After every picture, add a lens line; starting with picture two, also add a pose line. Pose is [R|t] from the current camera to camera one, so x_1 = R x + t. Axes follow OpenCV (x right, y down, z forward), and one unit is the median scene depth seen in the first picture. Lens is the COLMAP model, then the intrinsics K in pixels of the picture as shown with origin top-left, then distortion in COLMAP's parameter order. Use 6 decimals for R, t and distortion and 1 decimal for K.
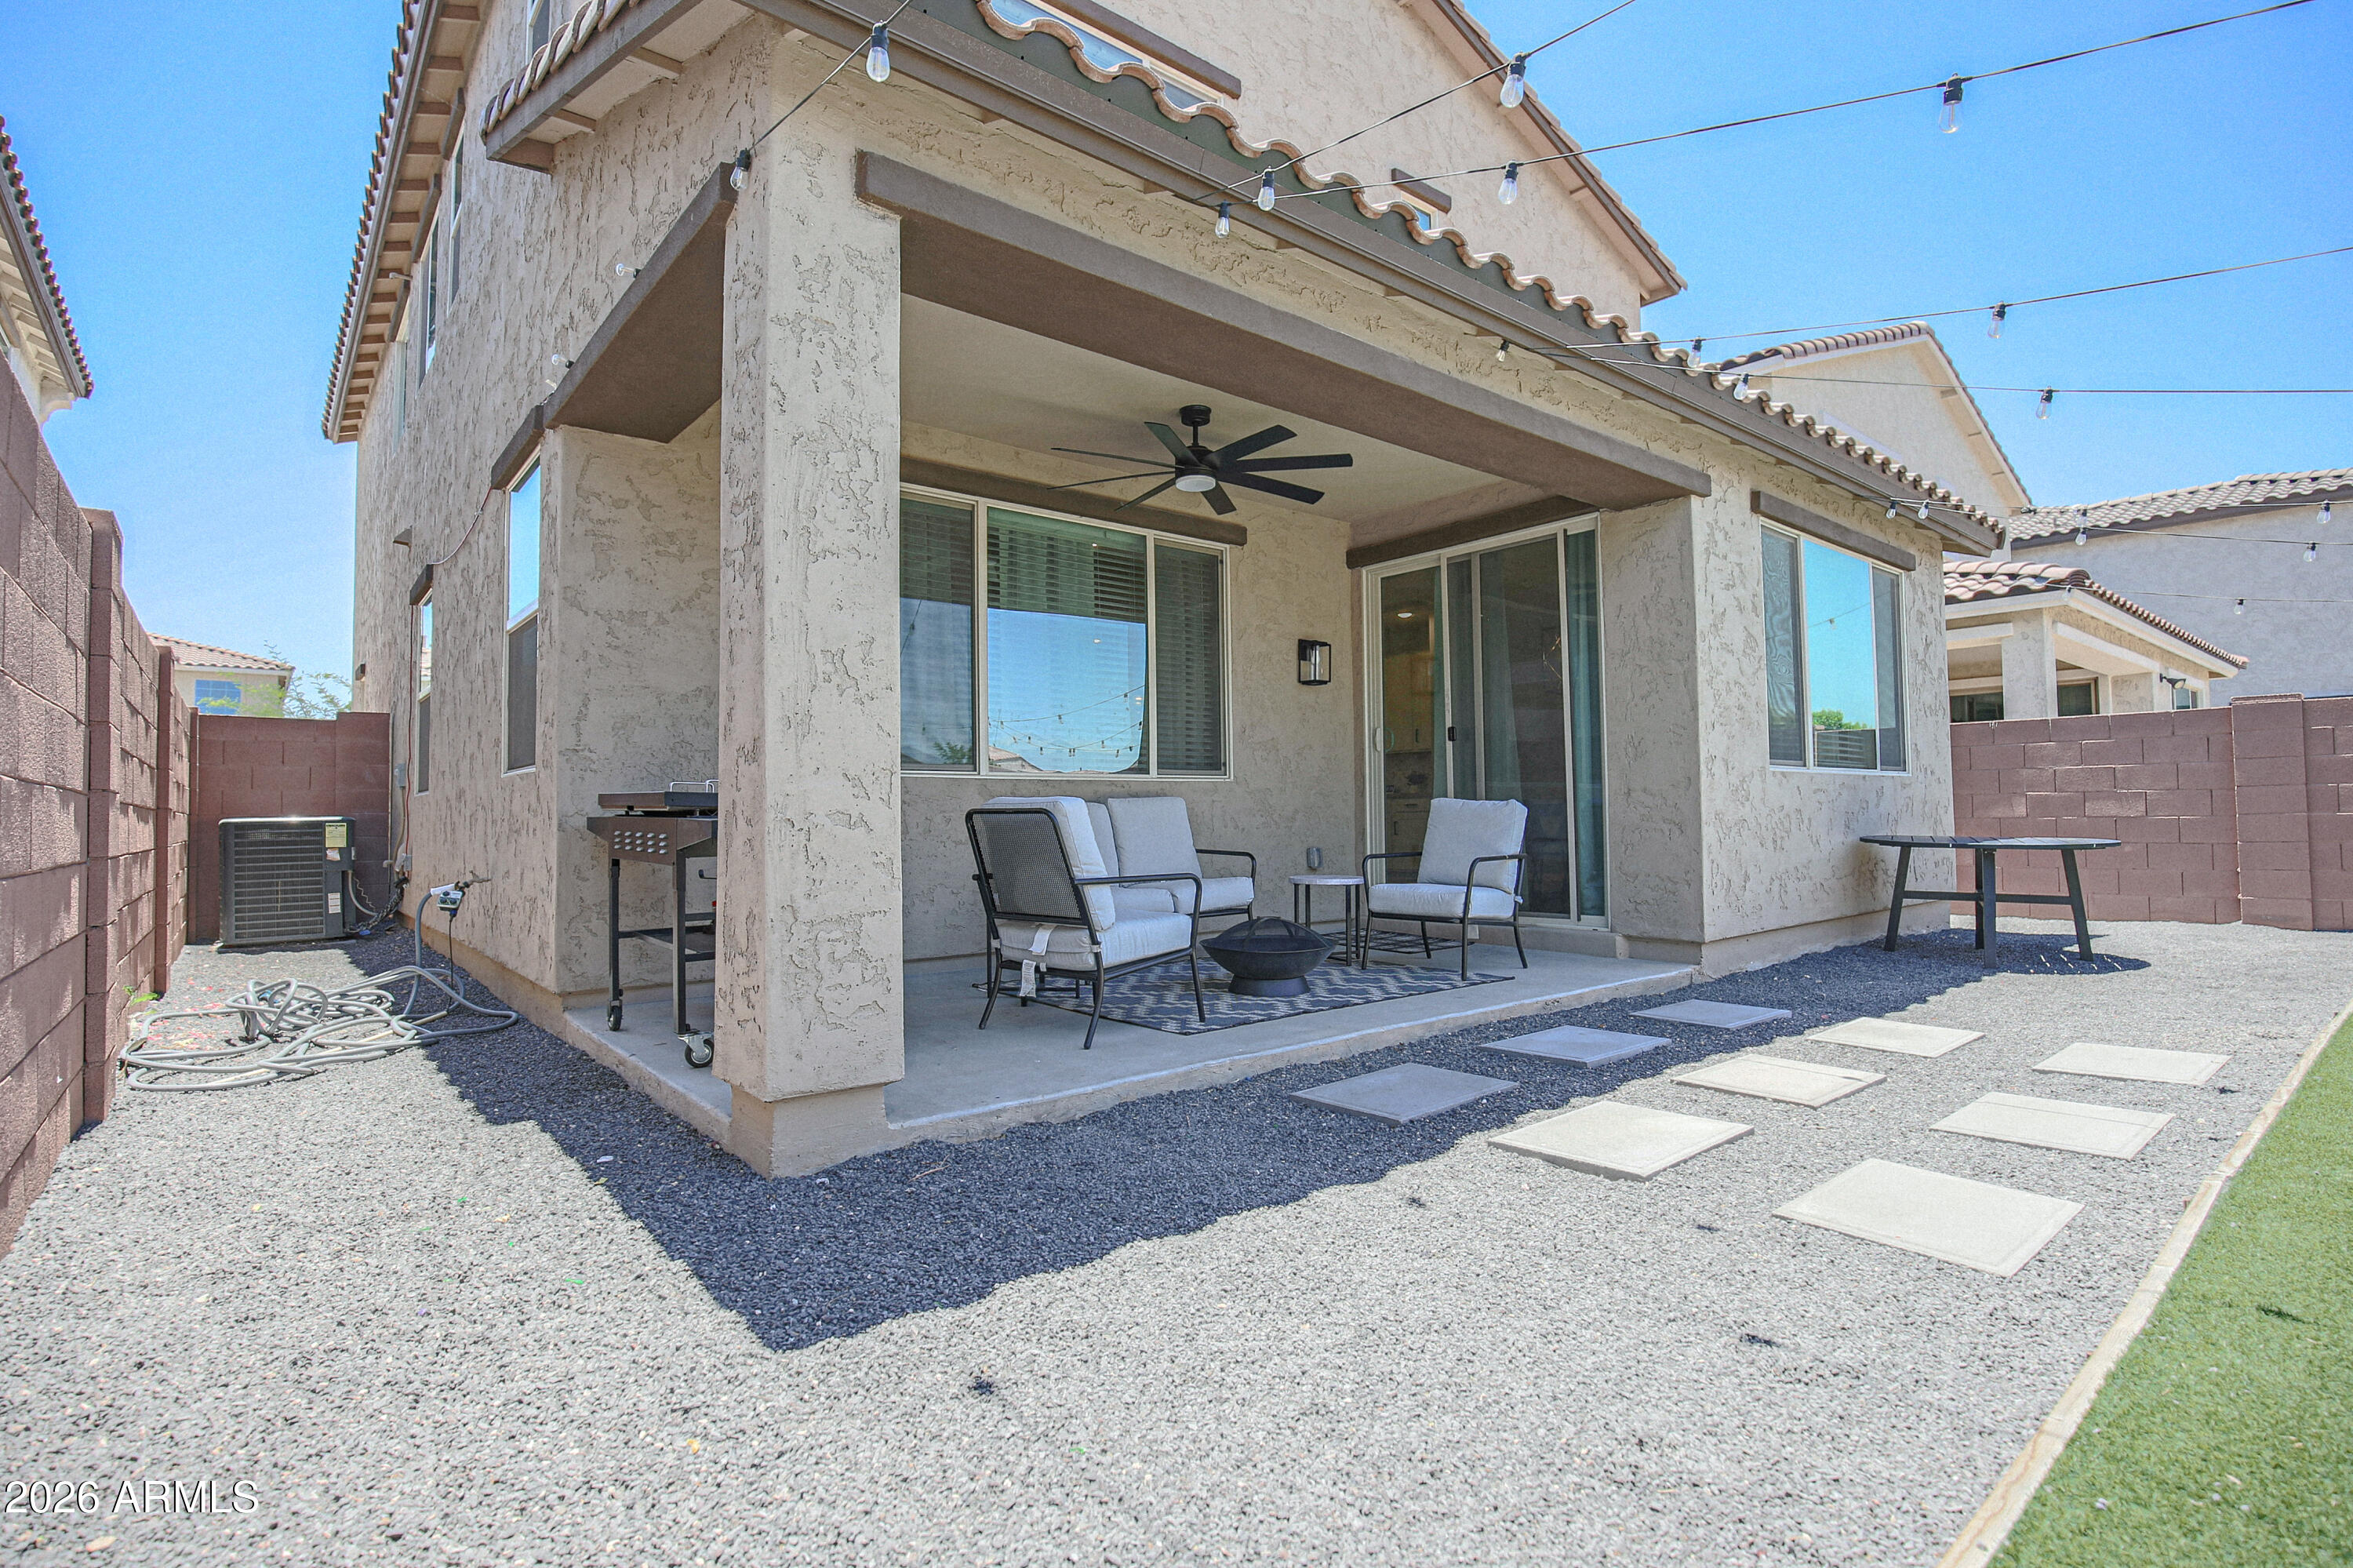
lens RADIAL K [[1149.0, 0, 1176.5], [0, 1149.0, 784.0], [0, 0, 1]] dist [-0.015623, -0.000528]
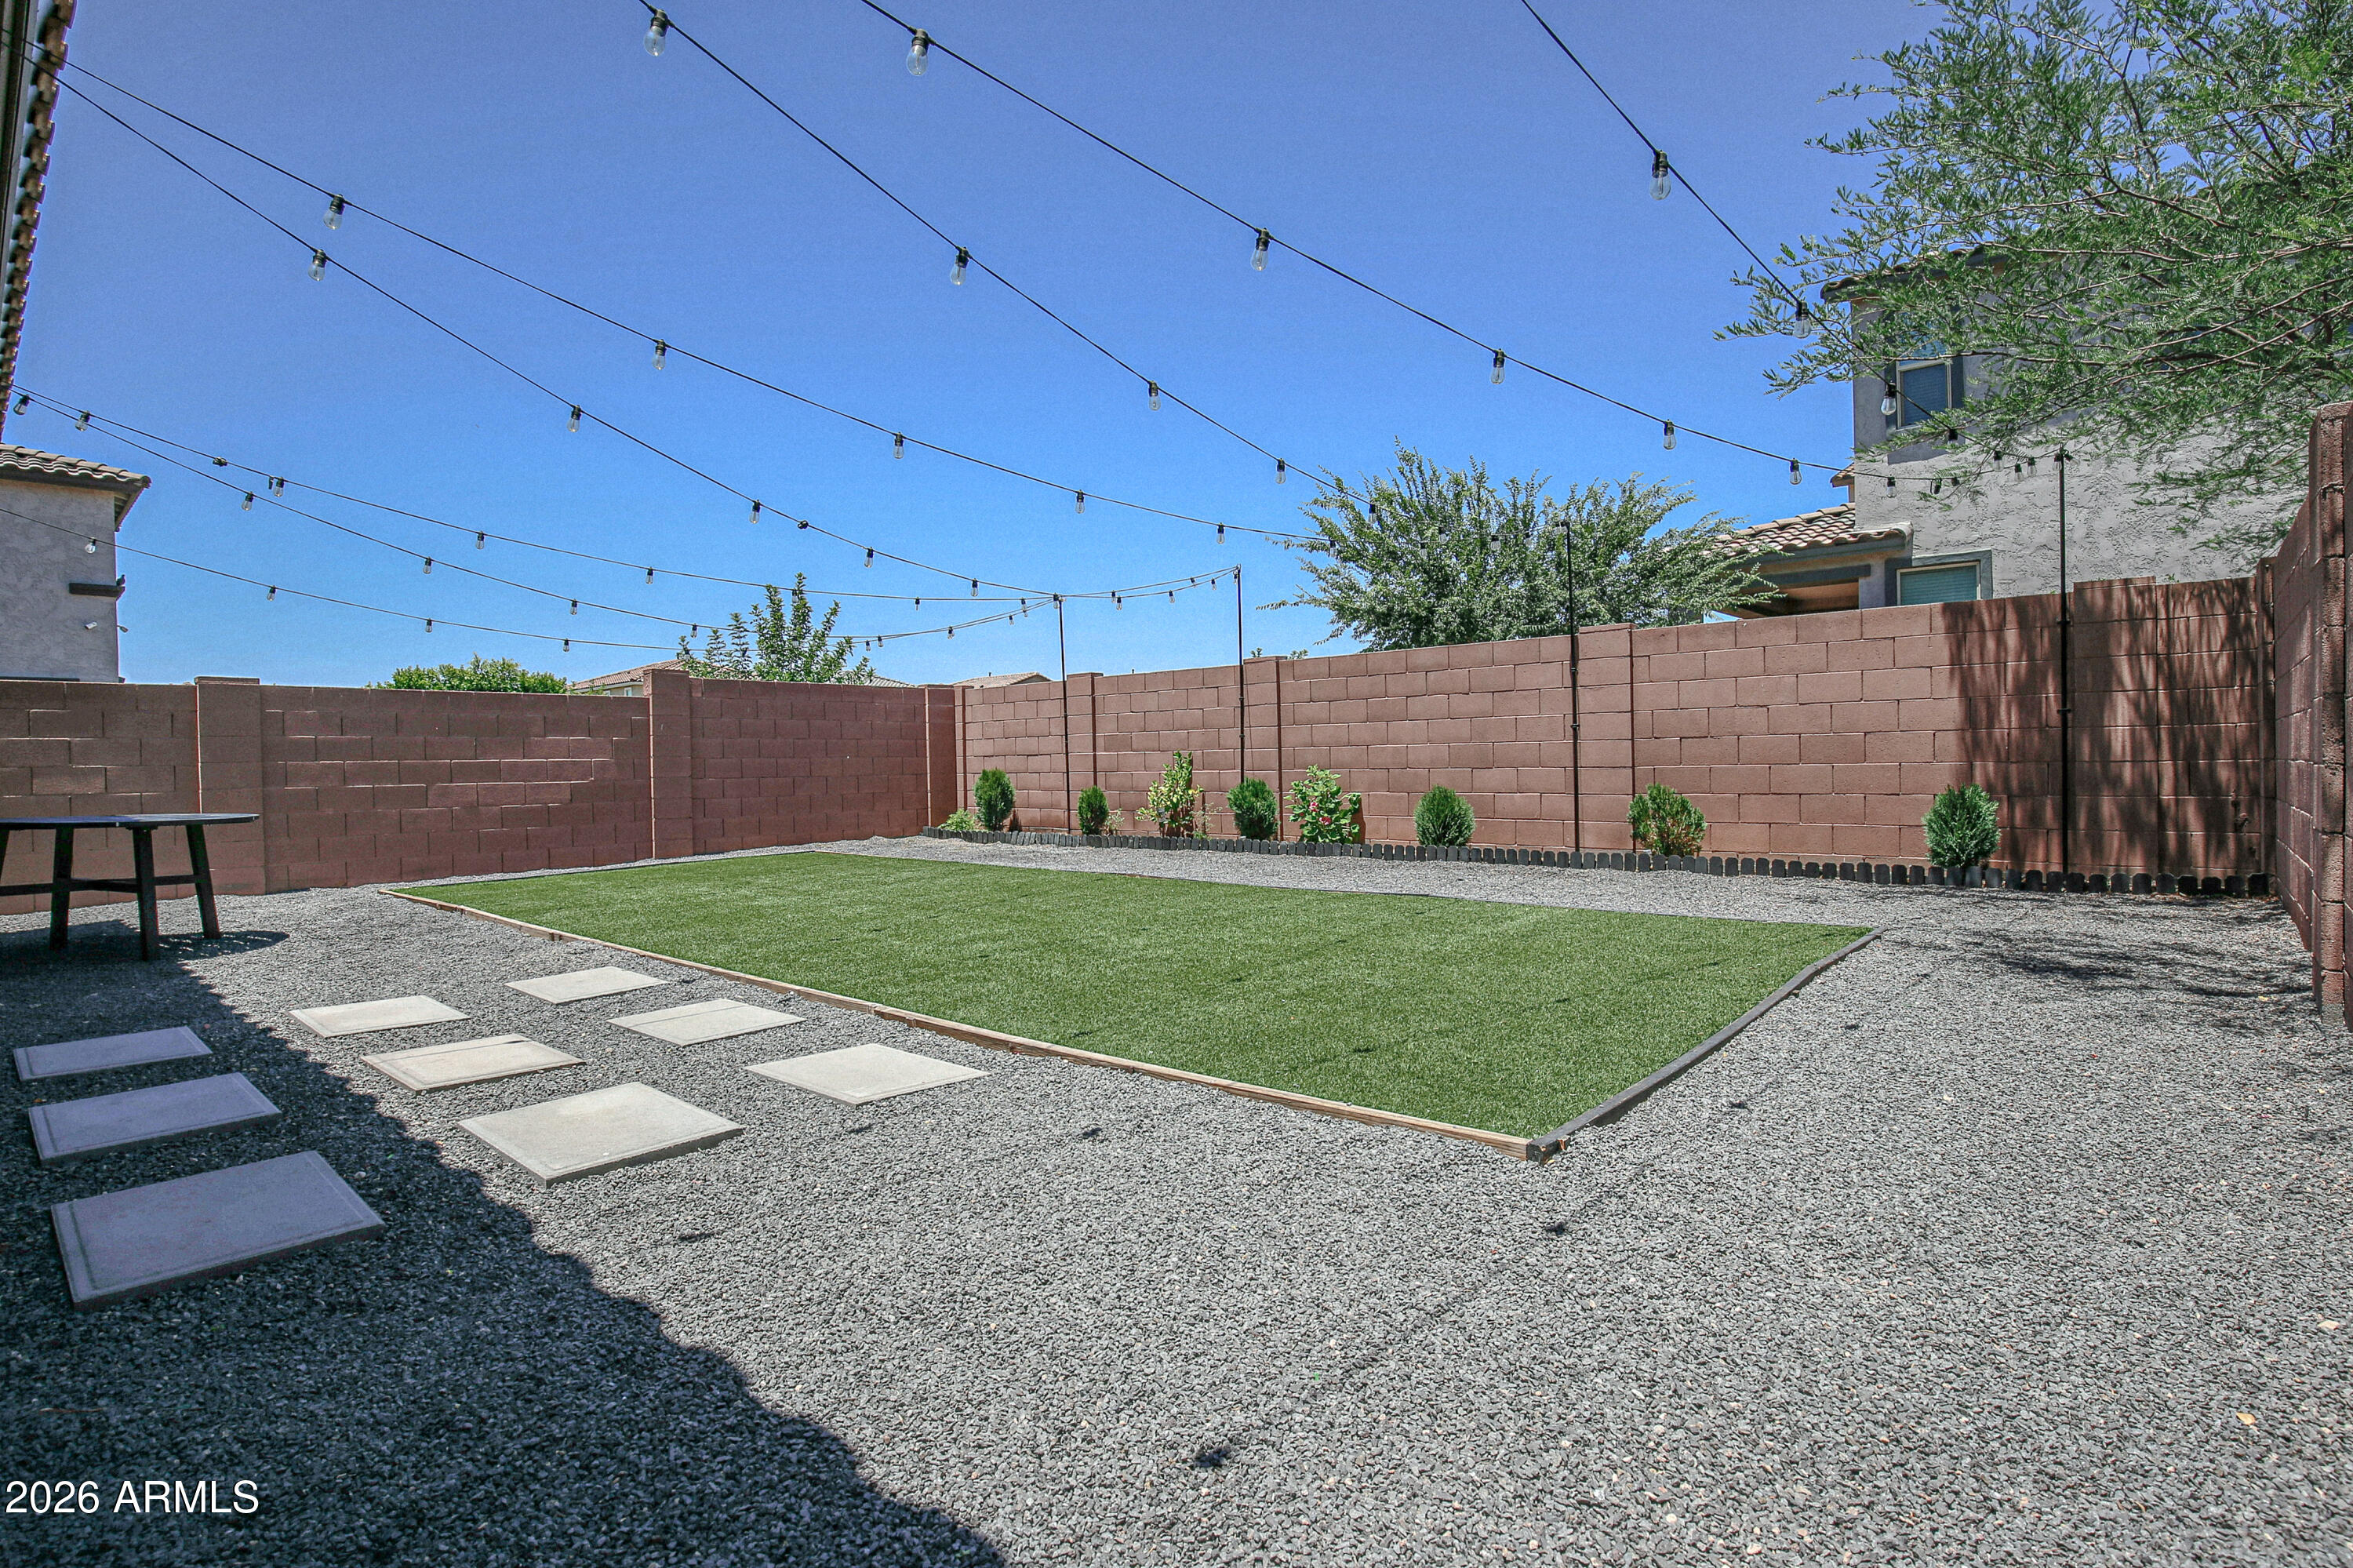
lens RADIAL K [[1149.0, 0, 1176.5], [0, 1149.0, 784.0], [0, 0, 1]] dist [-0.015623, -0.000528]
pose [[-0.124365, -0.003643, 0.992230, -0.577748], [-0.008010, 0.999964, 0.002668, 0.031009], [-0.992204, -0.007616, -0.124390, 0.678569]]
